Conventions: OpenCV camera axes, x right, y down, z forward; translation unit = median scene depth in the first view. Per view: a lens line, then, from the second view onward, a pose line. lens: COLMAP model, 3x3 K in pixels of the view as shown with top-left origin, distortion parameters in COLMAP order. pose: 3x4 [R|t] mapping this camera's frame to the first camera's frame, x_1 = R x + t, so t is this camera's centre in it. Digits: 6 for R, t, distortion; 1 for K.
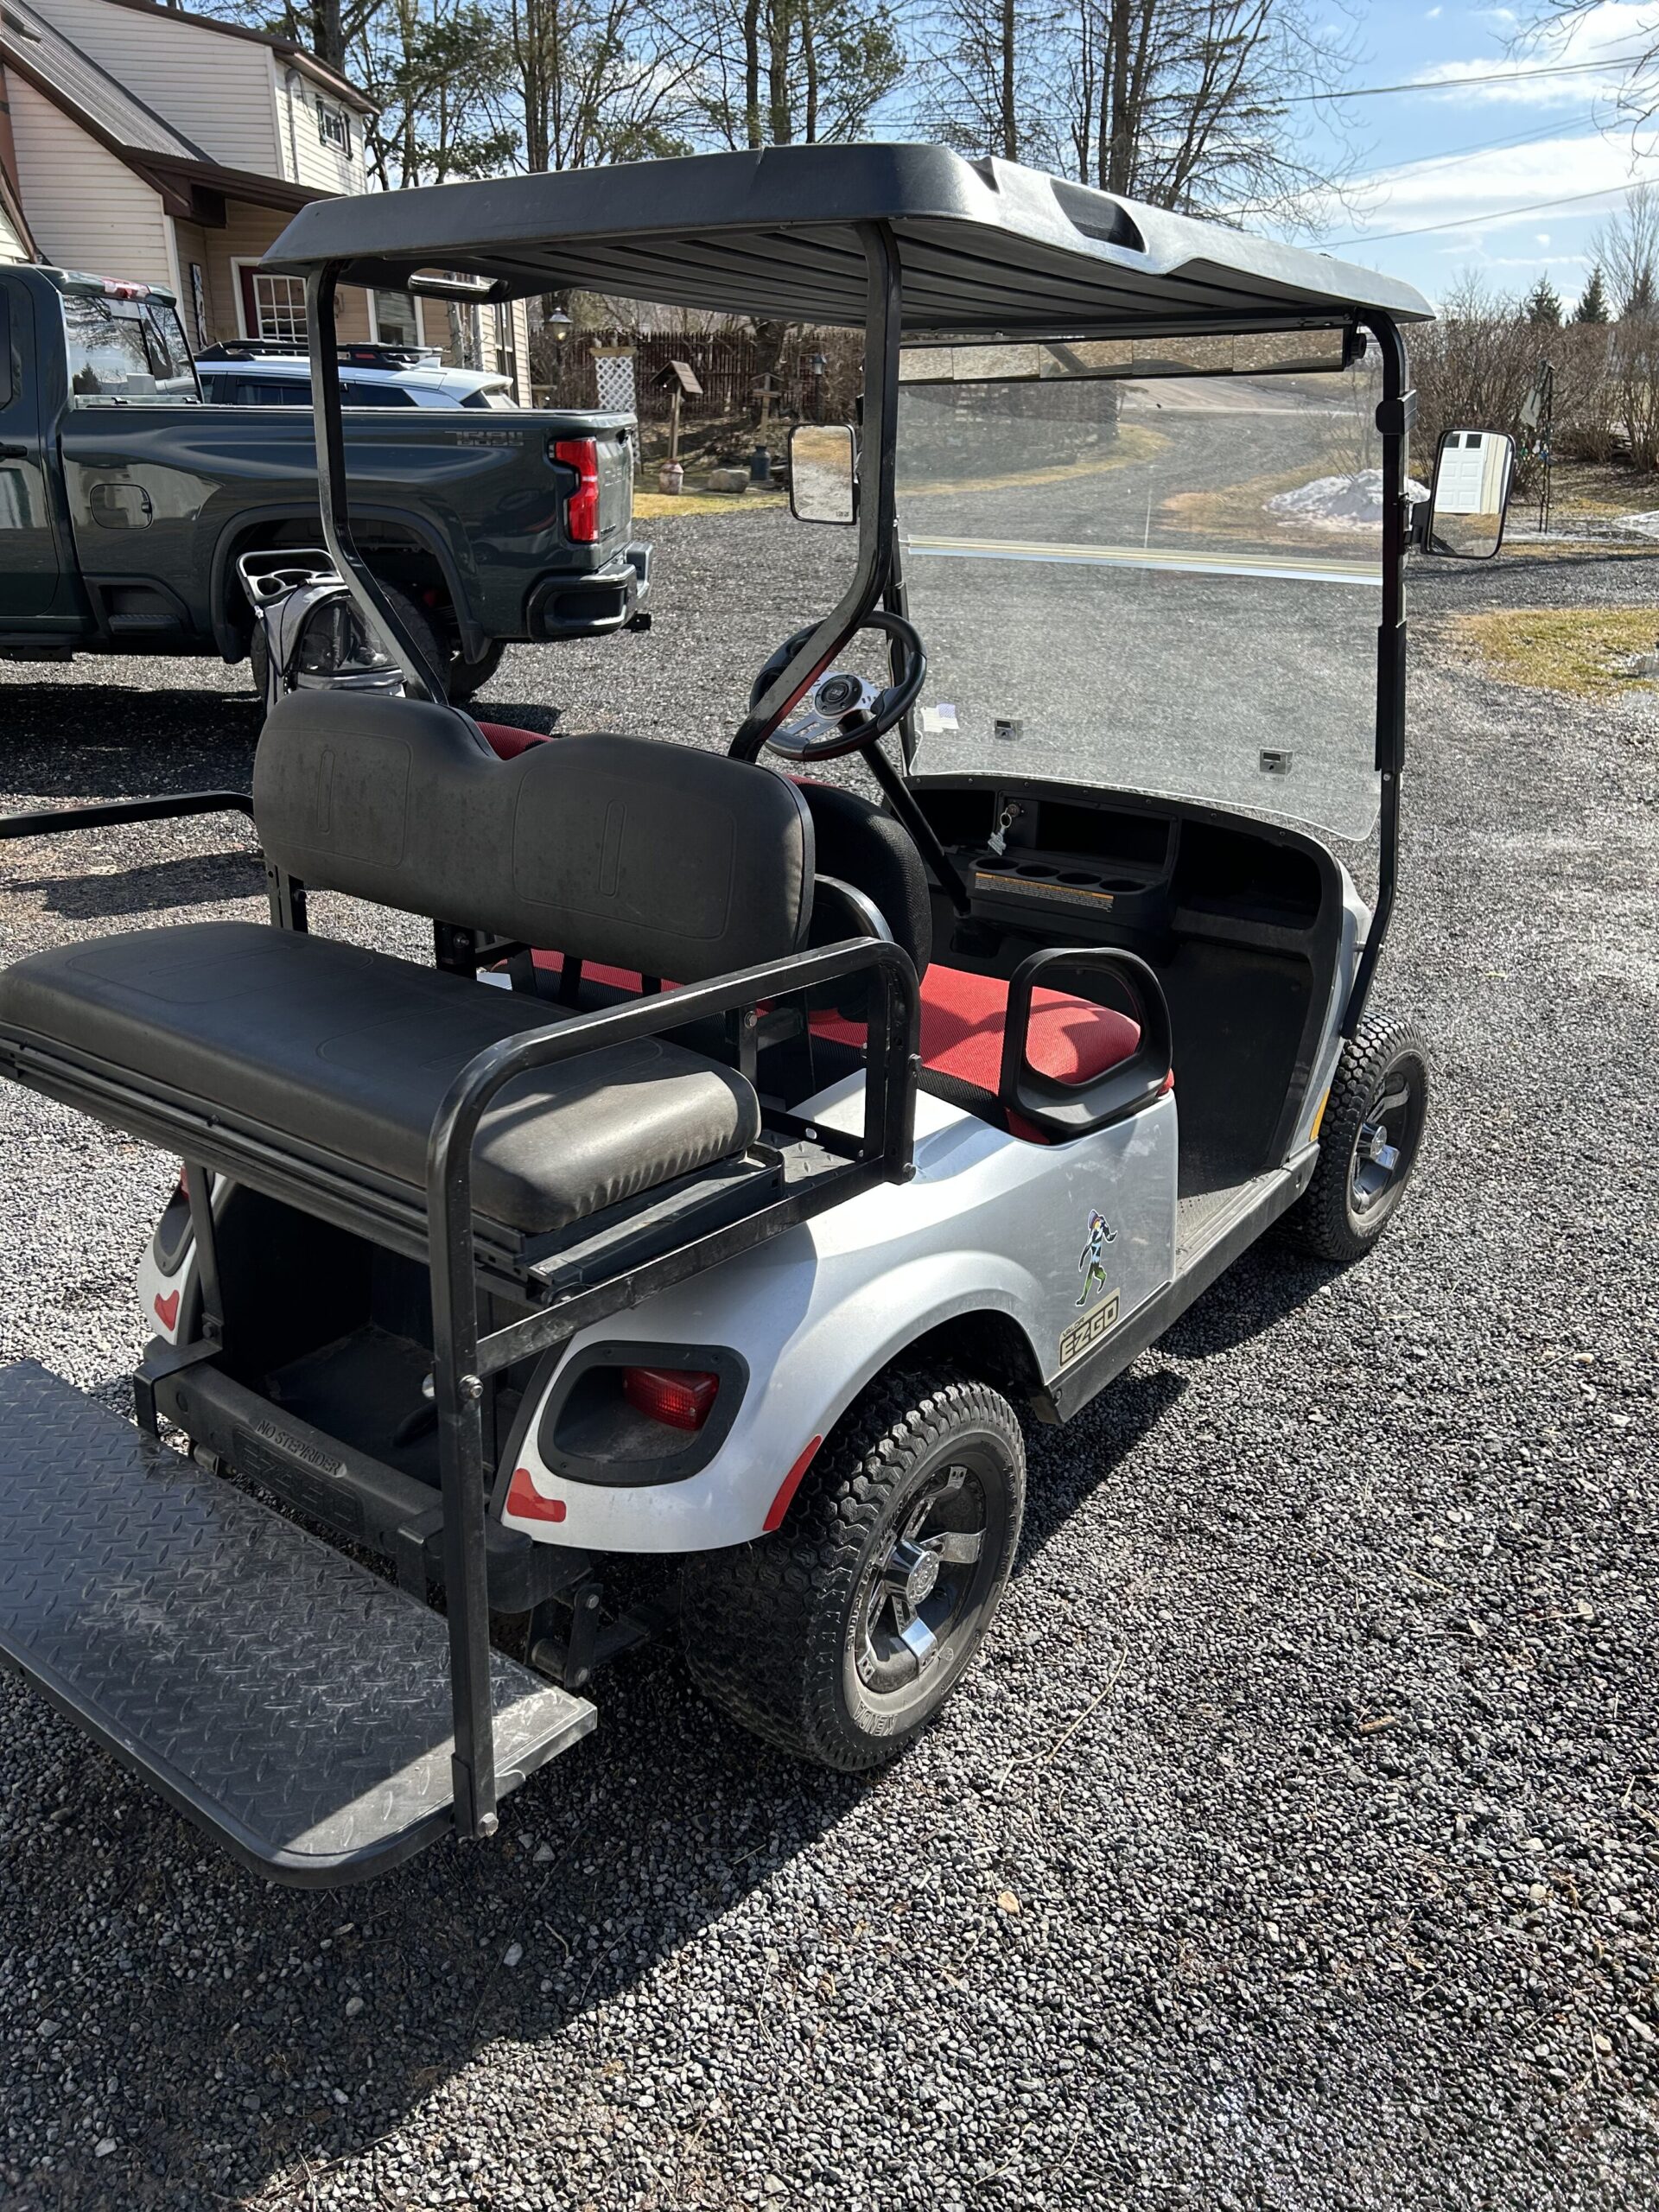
lens RADIAL K [[1664.8, 0, 814.4], [0, 1664.8, 1109.7], [0, 0, 1]] dist [0.003436, -0.001057]
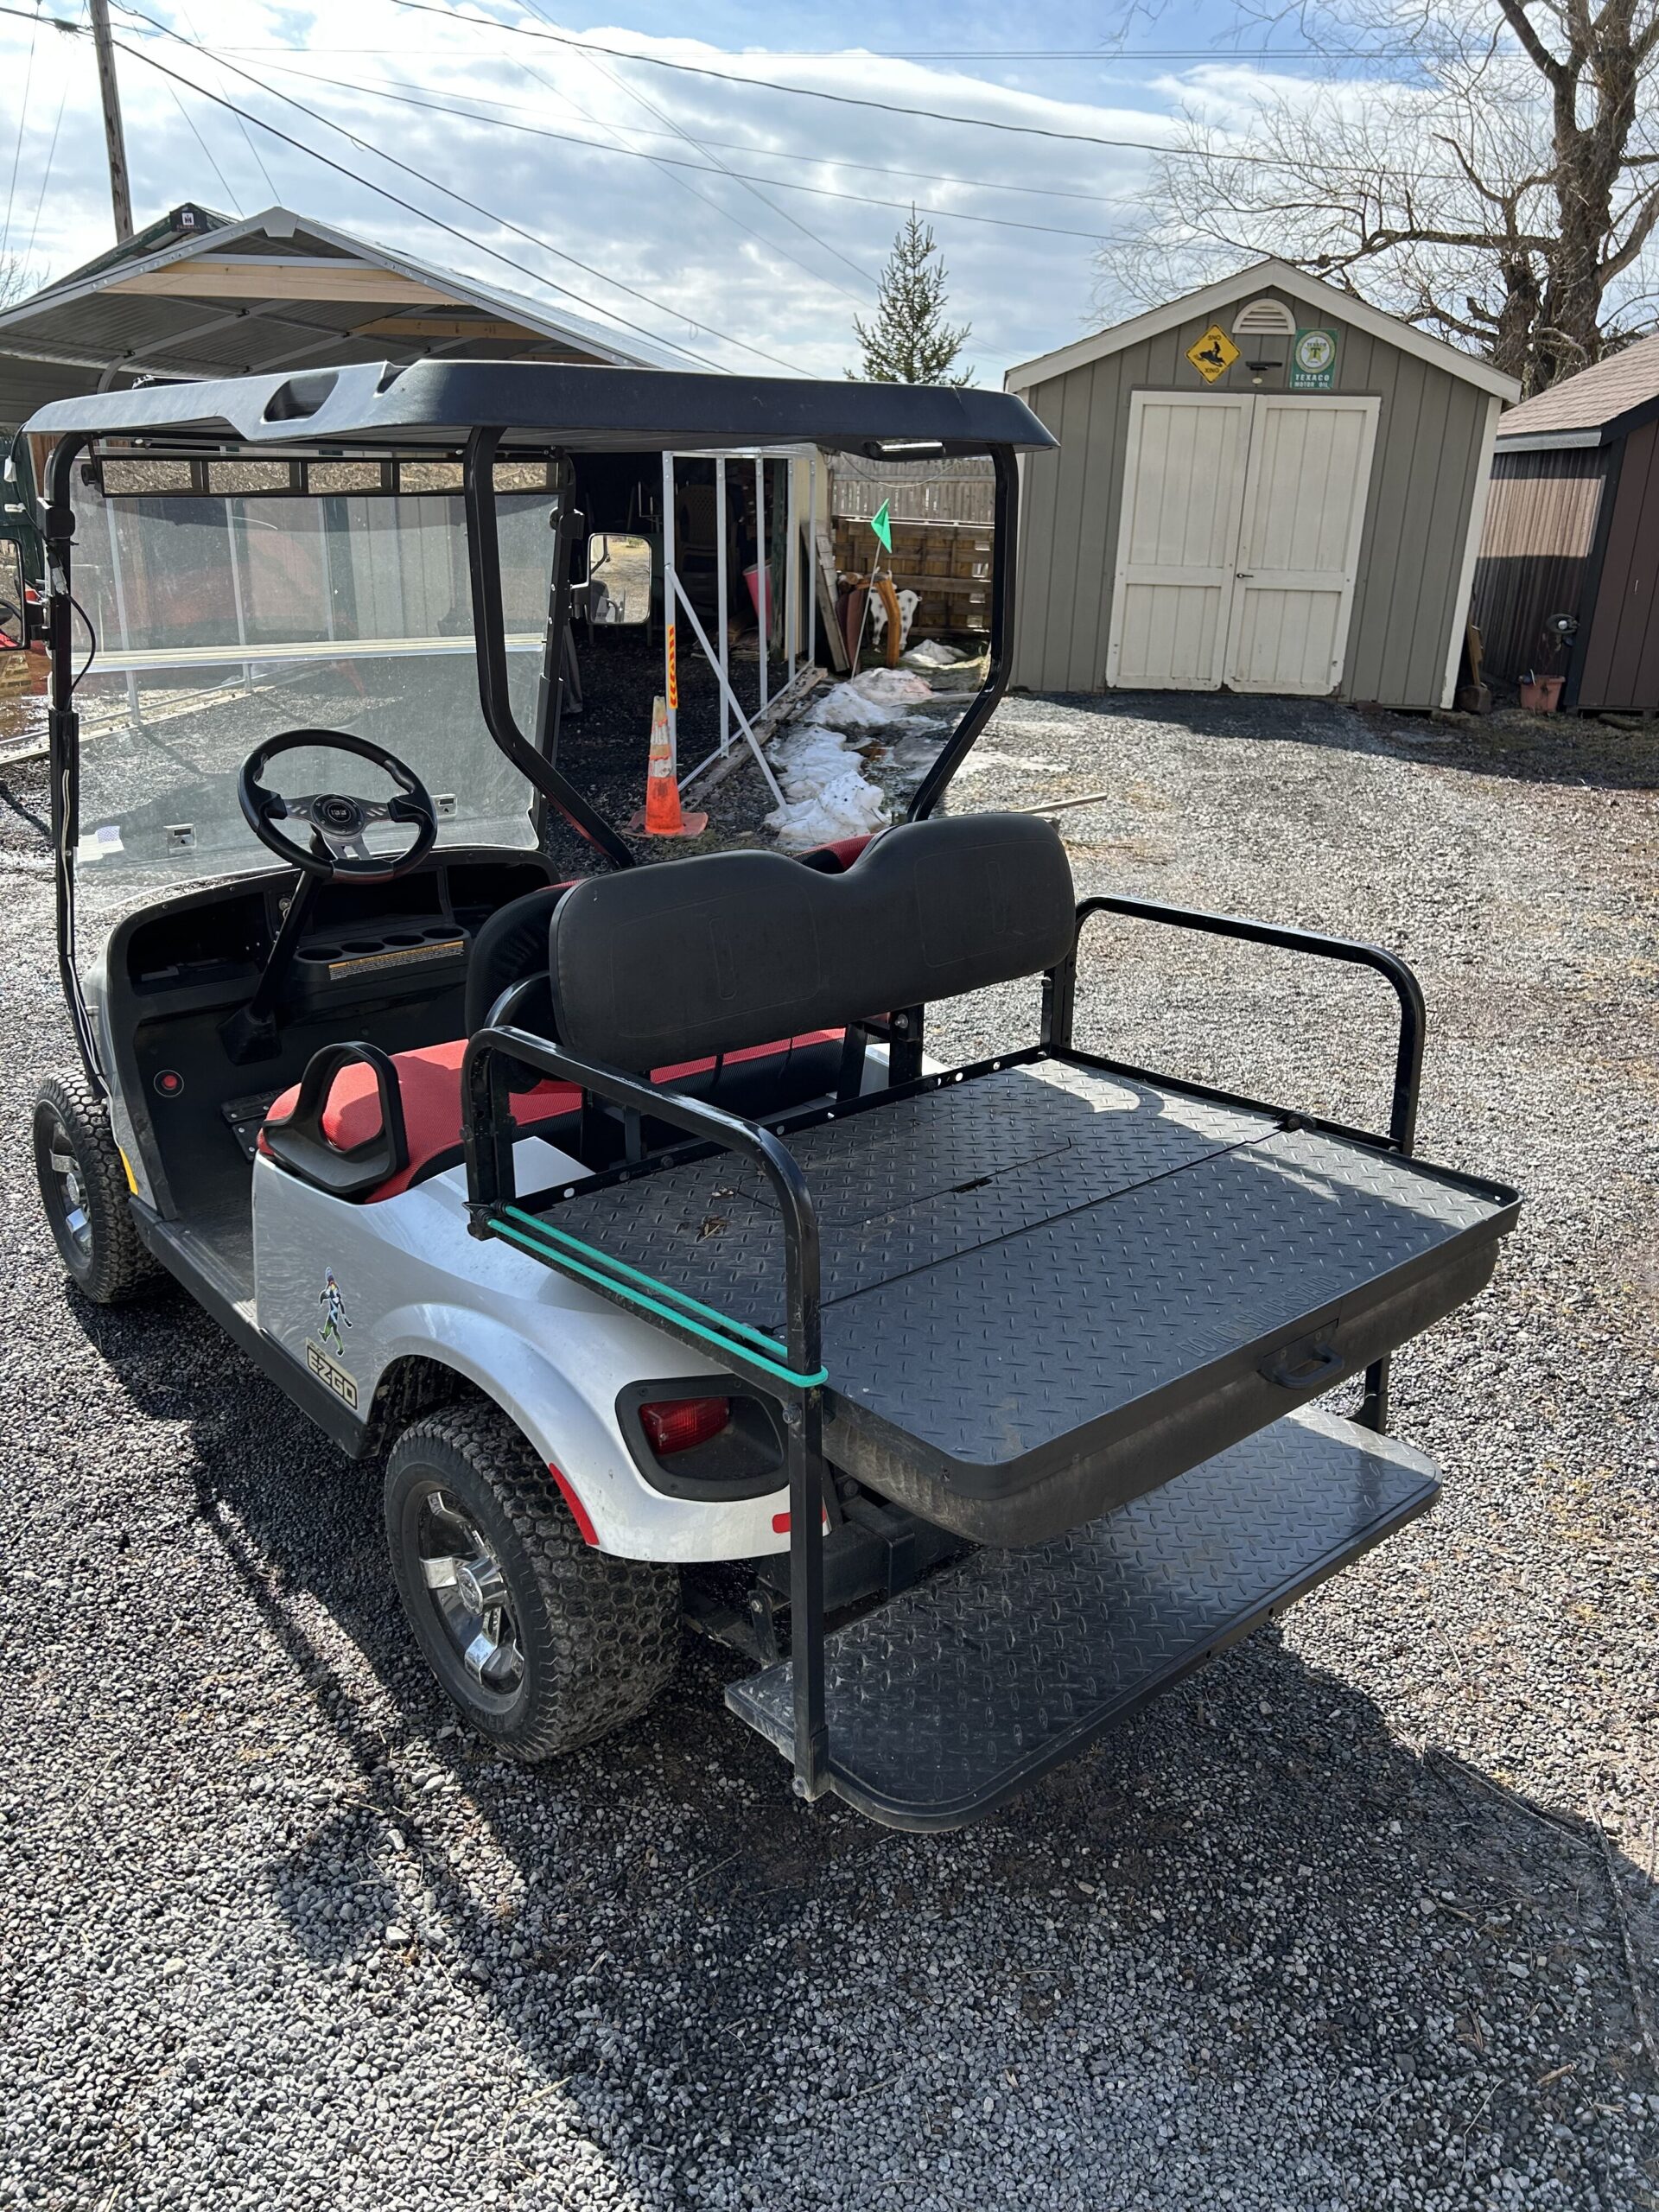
lens RADIAL K [[1664.8, 0, 814.4], [0, 1664.8, 1109.7], [0, 0, 1]] dist [0.003436, -0.001057]
pose [[0.168506, -0.325693, 0.930339, -1.121384], [0.355316, 0.900451, 0.250874, -0.286988], [-0.919432, 0.288291, 0.267456, 0.649368]]
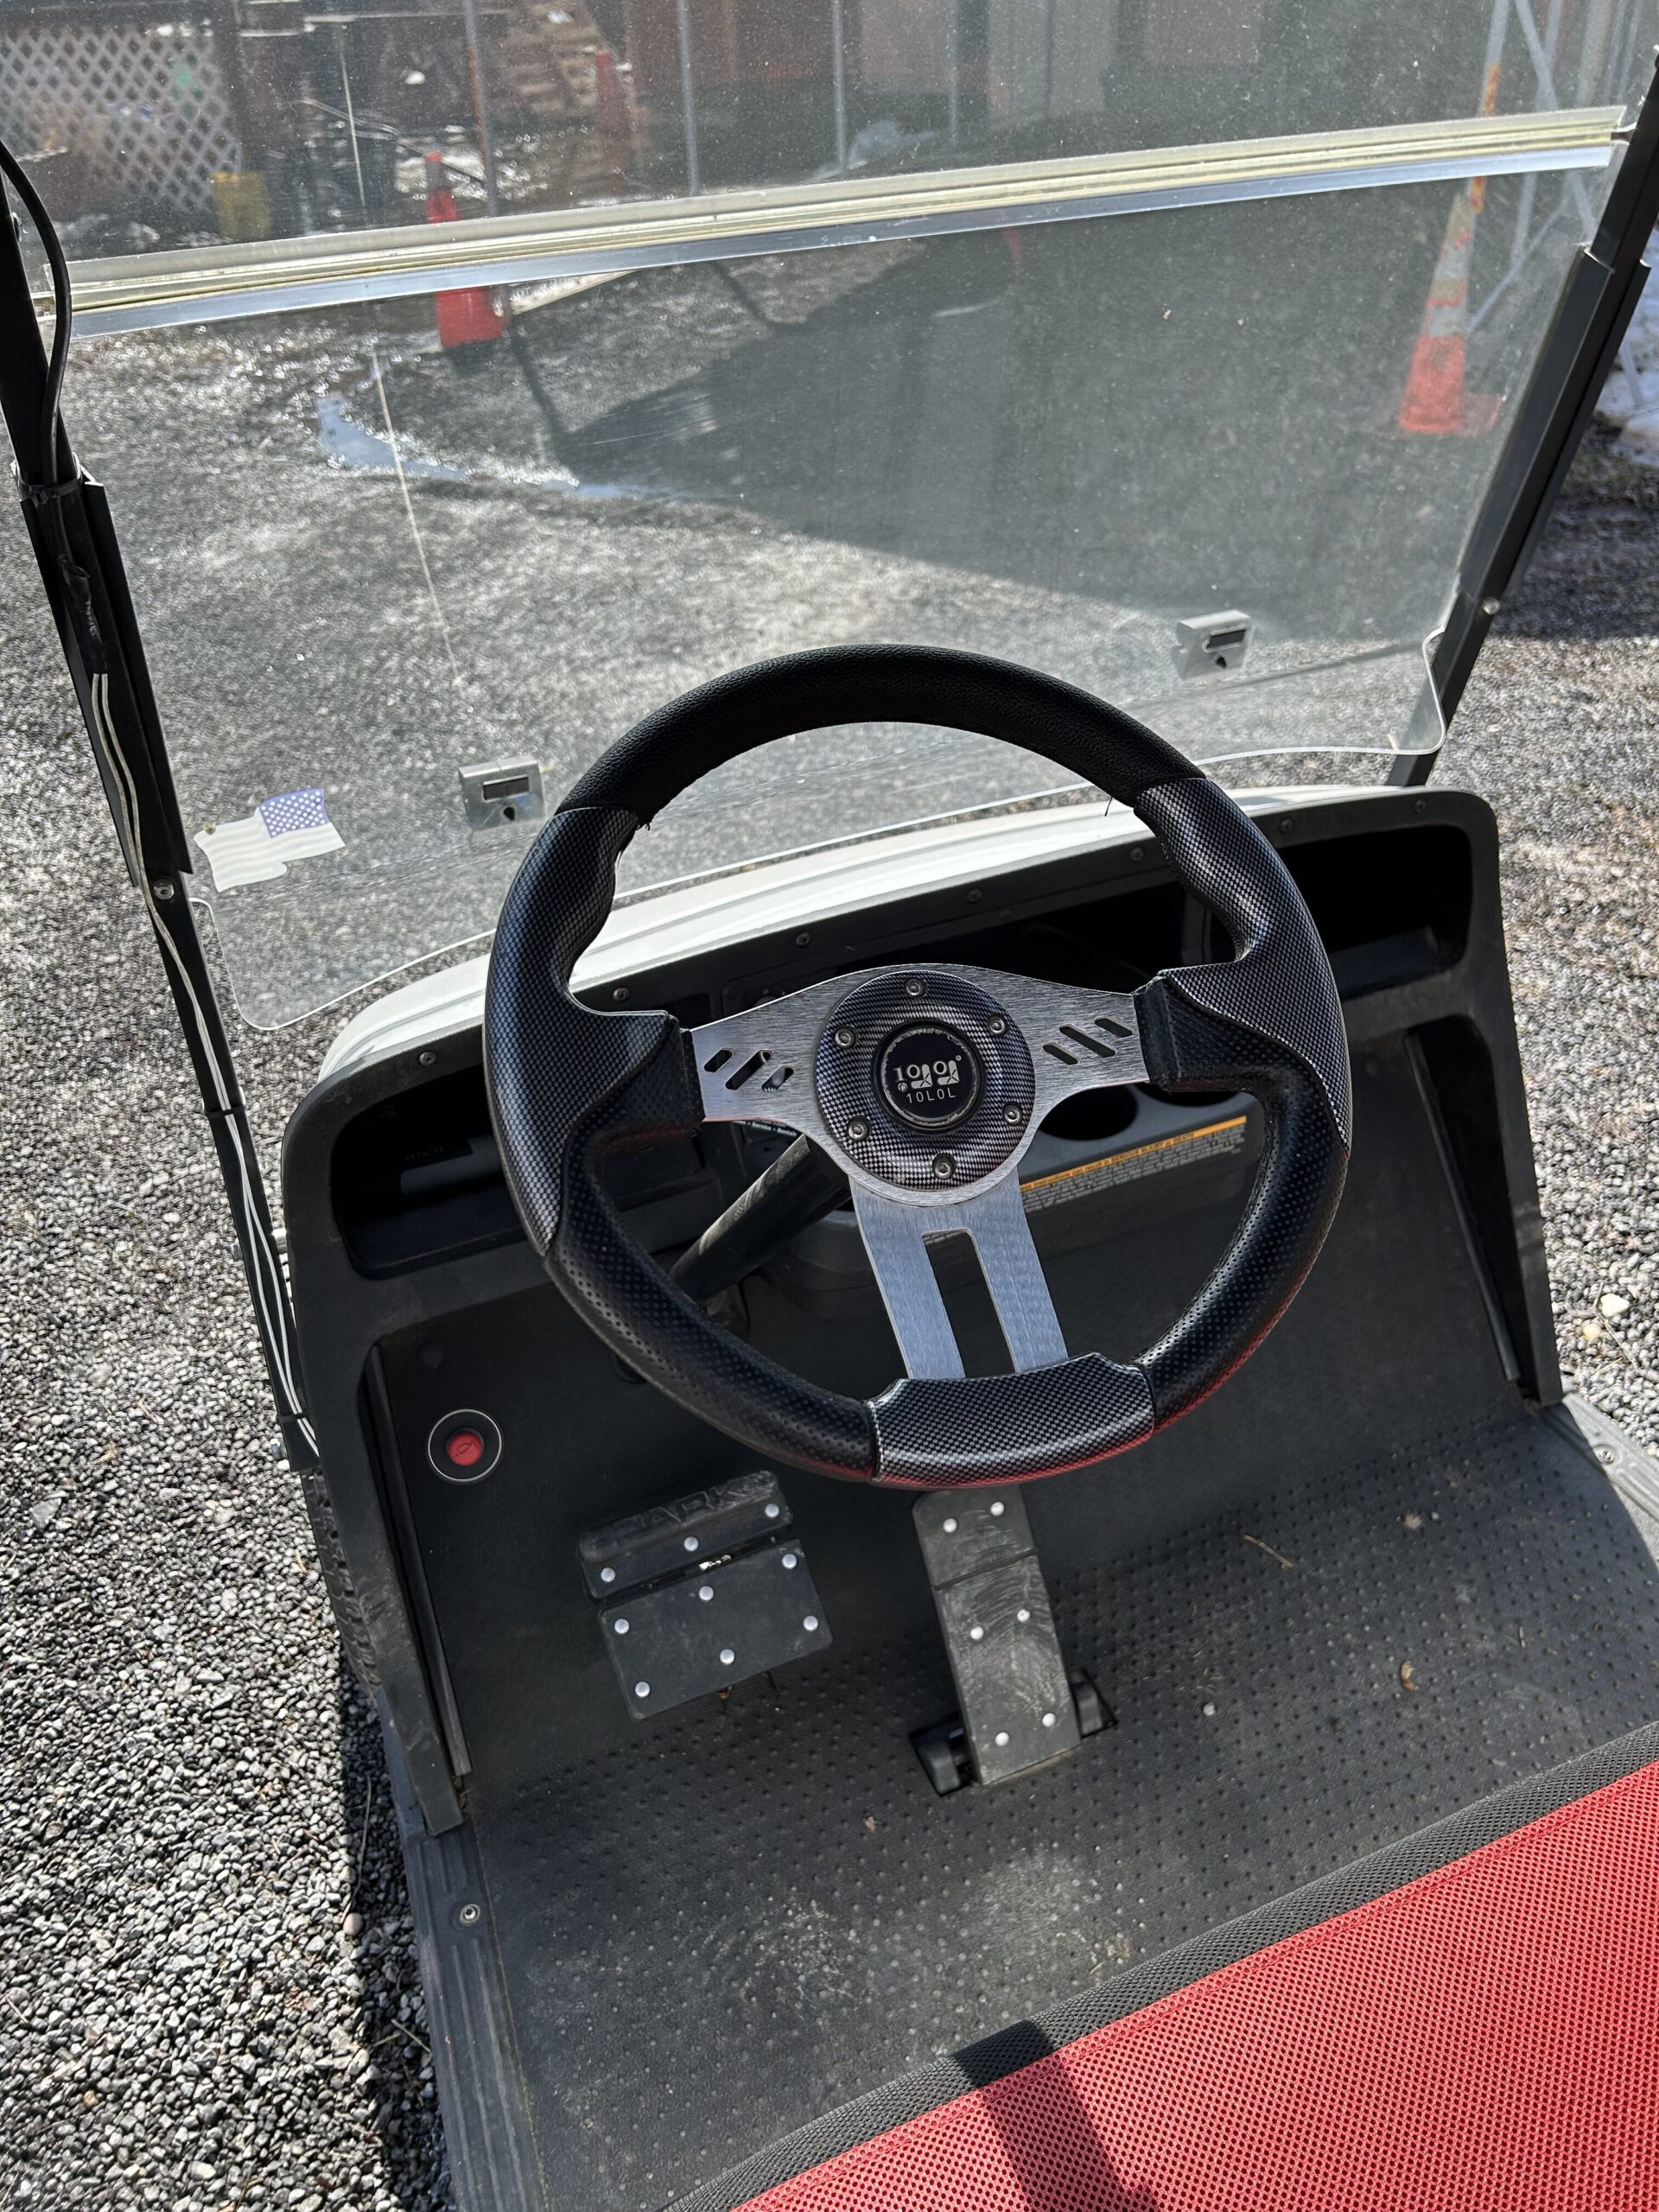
lens RADIAL K [[1664.8, 0, 814.4], [0, 1664.8, 1109.7], [0, 0, 1]] dist [0.003436, -0.001057]
pose [[0.483898, -0.518995, 0.704619, -0.192297], [0.376351, 0.850320, 0.367854, -0.400163], [-0.790065, 0.087180, 0.606792, 1.074154]]
